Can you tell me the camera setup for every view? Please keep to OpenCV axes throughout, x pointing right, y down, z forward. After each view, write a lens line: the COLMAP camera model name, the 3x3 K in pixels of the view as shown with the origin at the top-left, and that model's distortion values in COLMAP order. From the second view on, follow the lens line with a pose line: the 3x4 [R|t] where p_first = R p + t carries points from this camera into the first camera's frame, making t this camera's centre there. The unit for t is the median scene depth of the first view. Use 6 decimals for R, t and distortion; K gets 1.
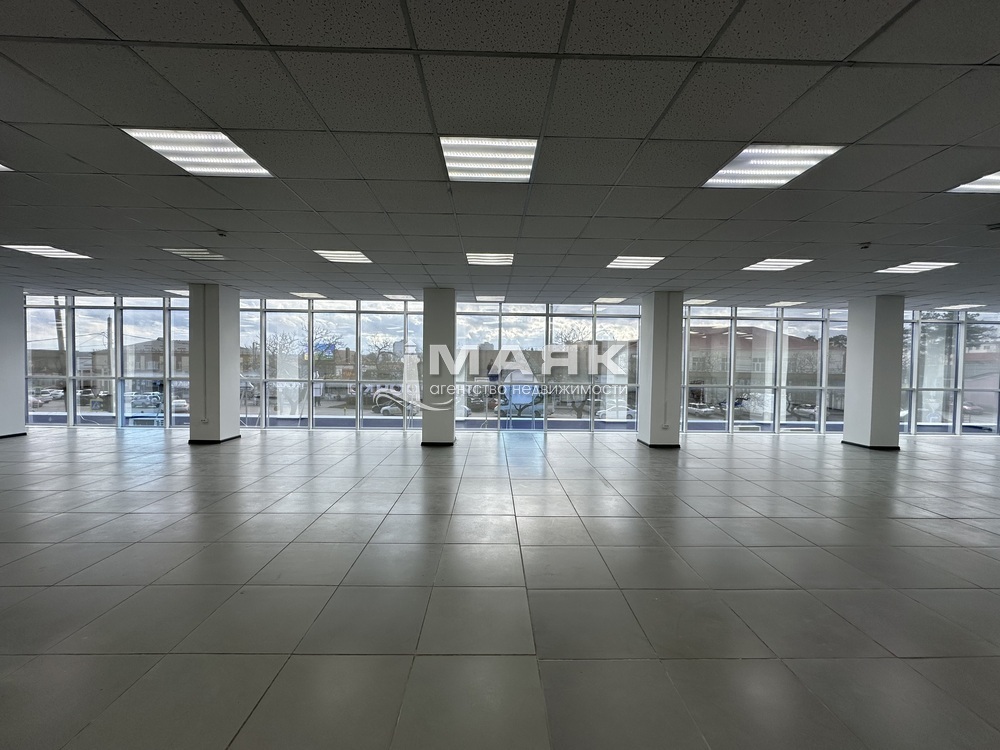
lens RADIAL K [[397.0, 0, 501.5], [0, 397.0, 376.6], [0, 0, 1]] dist [0.001622, 0.000152]
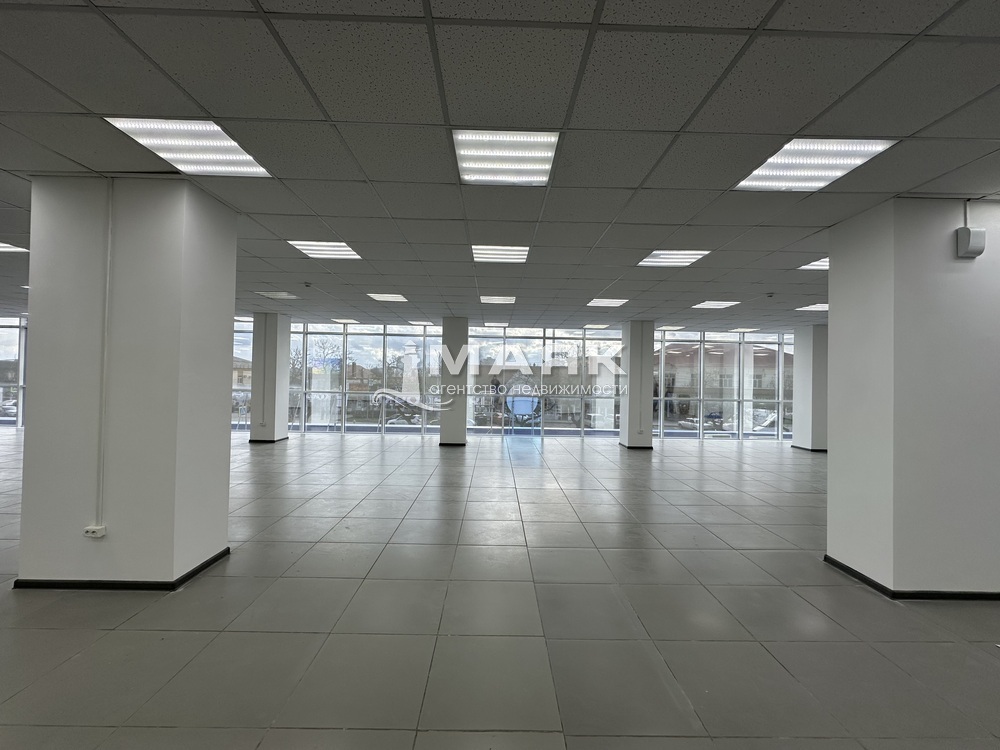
lens RADIAL K [[397.0, 0, 501.5], [0, 397.0, 376.6], [0, 0, 1]] dist [0.001622, 0.000152]
pose [[0.999944, 0.005918, -0.008764, -0.001113], [-0.006250, 0.999241, -0.038440, 0.006625], [0.008530, 0.038492, 0.999222, -0.181802]]
